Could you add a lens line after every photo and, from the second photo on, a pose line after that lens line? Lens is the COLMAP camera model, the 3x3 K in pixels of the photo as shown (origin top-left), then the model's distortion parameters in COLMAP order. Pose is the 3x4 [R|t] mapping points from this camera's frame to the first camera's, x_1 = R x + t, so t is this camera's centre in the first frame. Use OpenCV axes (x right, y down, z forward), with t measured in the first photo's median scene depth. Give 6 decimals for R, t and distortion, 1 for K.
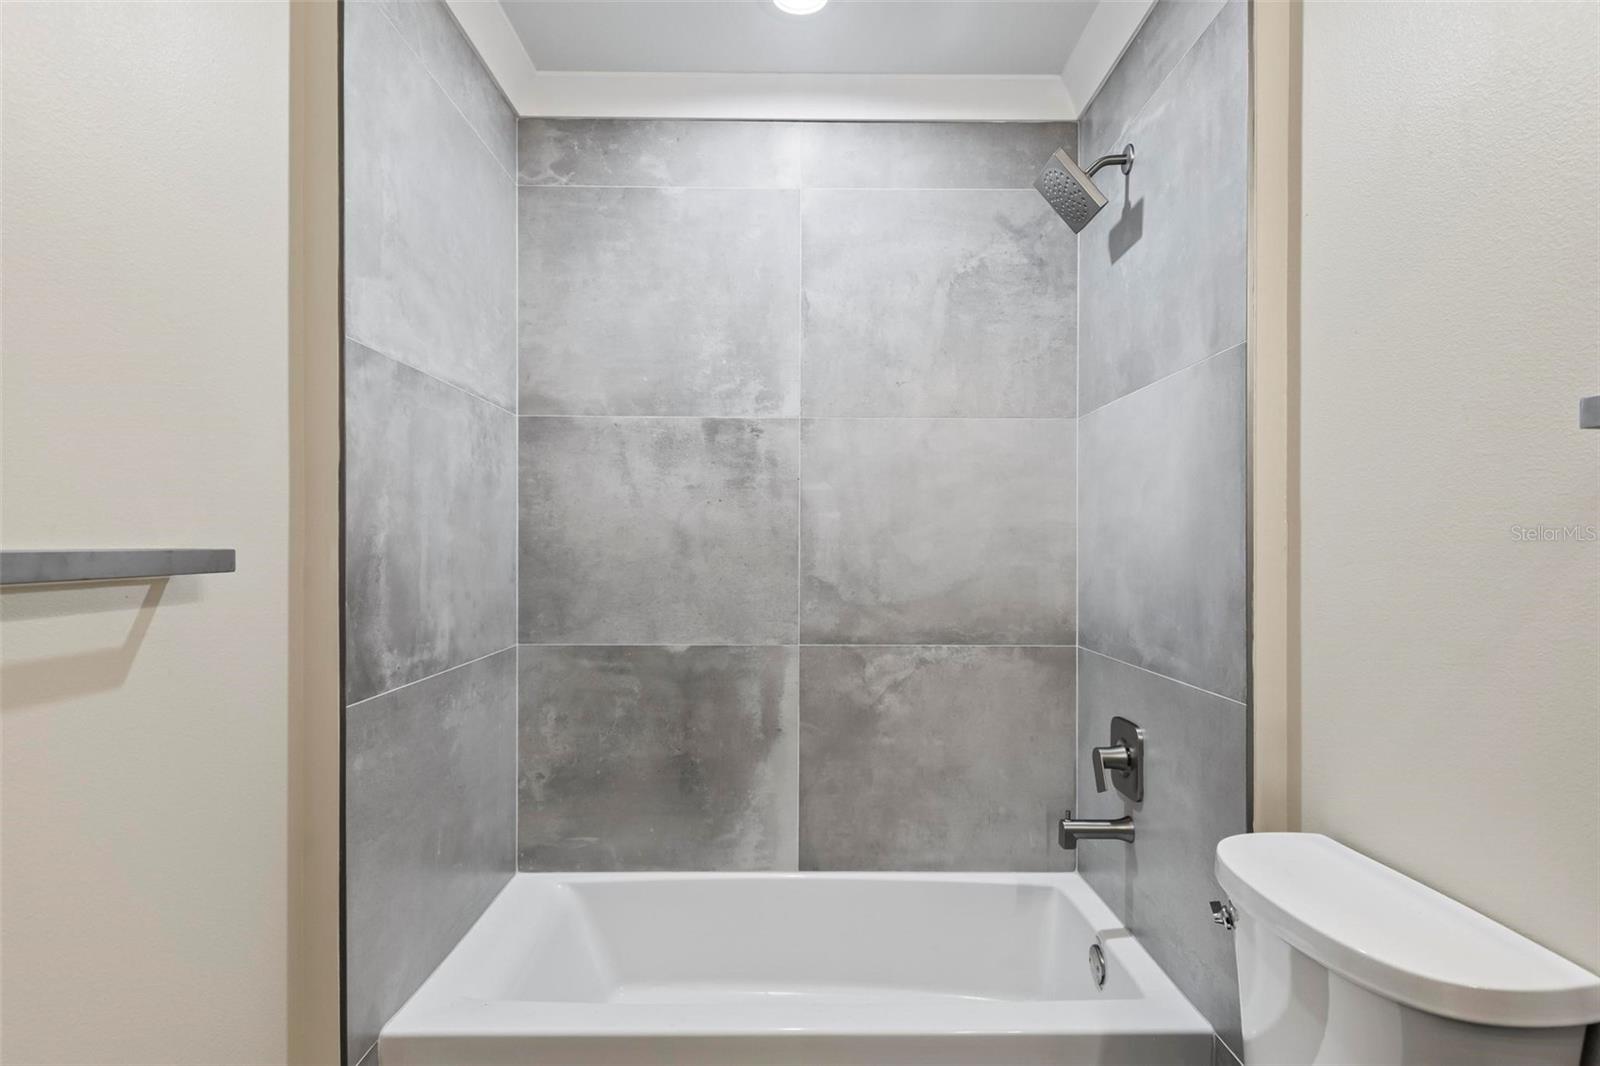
lens RADIAL K [[906.1, 0, 768.4], [0, 906.1, 551.5], [0, 0, 1]] dist [0.004685, -0.006401]
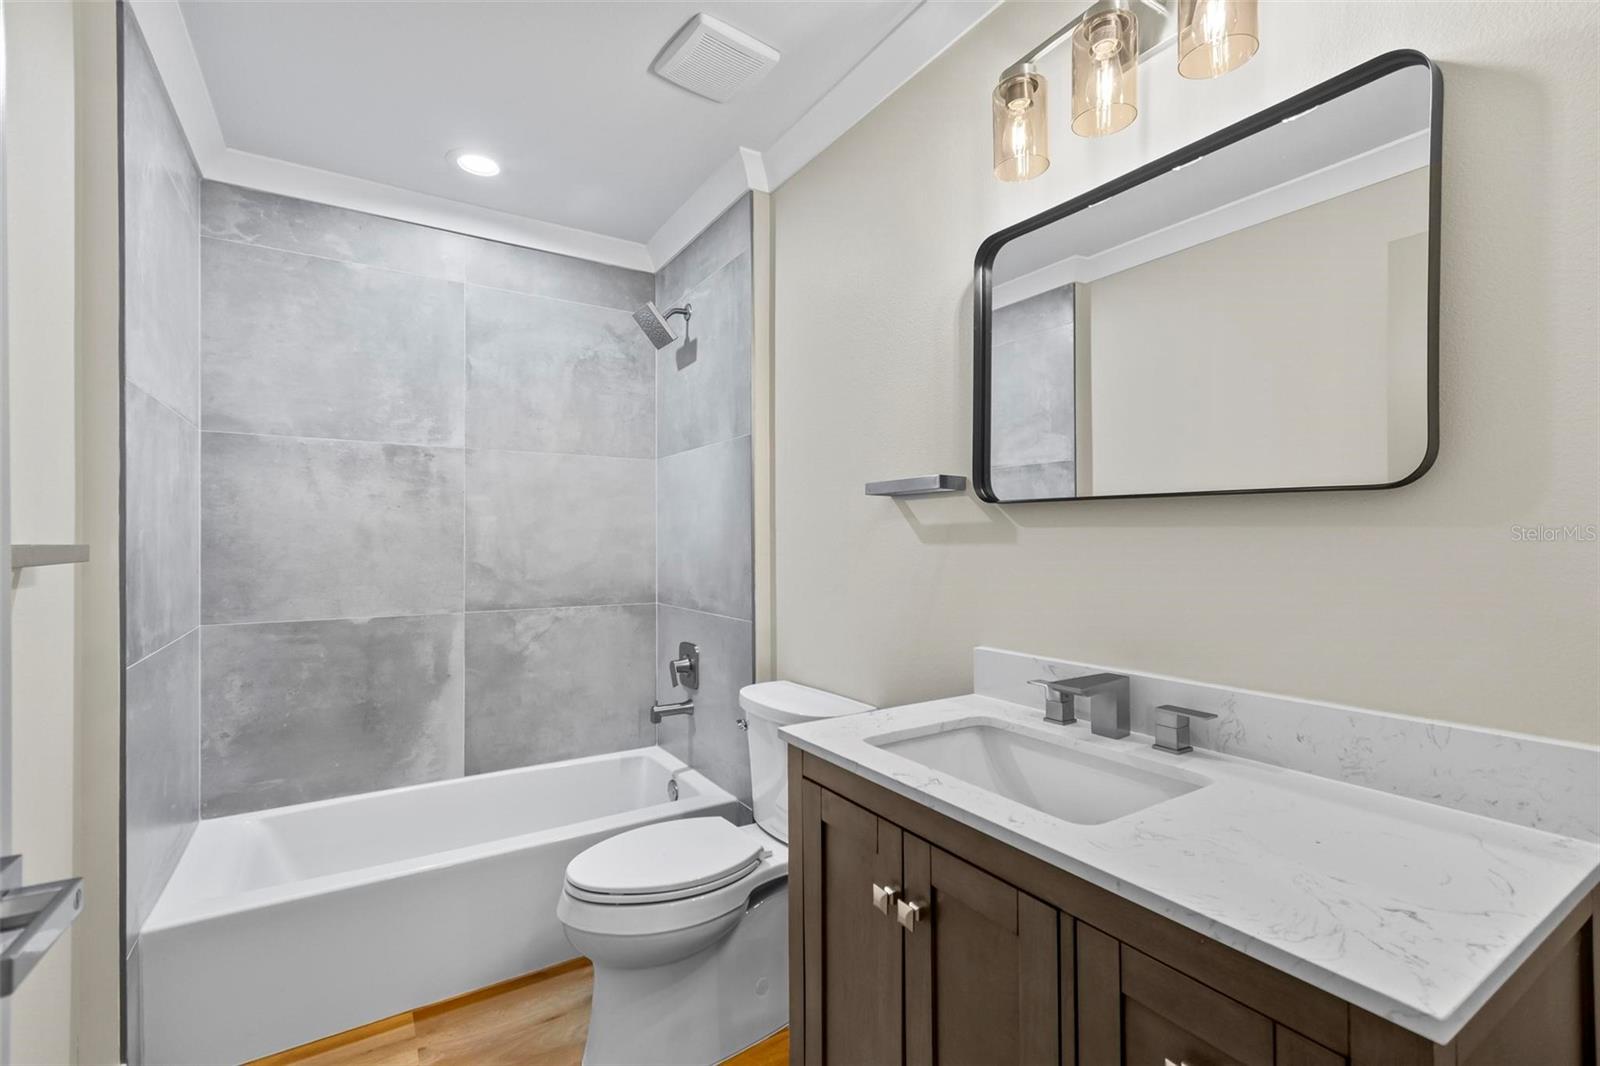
lens RADIAL K [[708.4, 0, 800.1], [0, 708.4, 536.1], [0, 0, 1]] dist [0.002500, 0.000233]
pose [[0.848825, -0.000719, 0.528673, -0.103448], [0.006744, 0.999932, -0.009469, 0.000657], [-0.528630, 0.011603, 0.848773, -0.189699]]
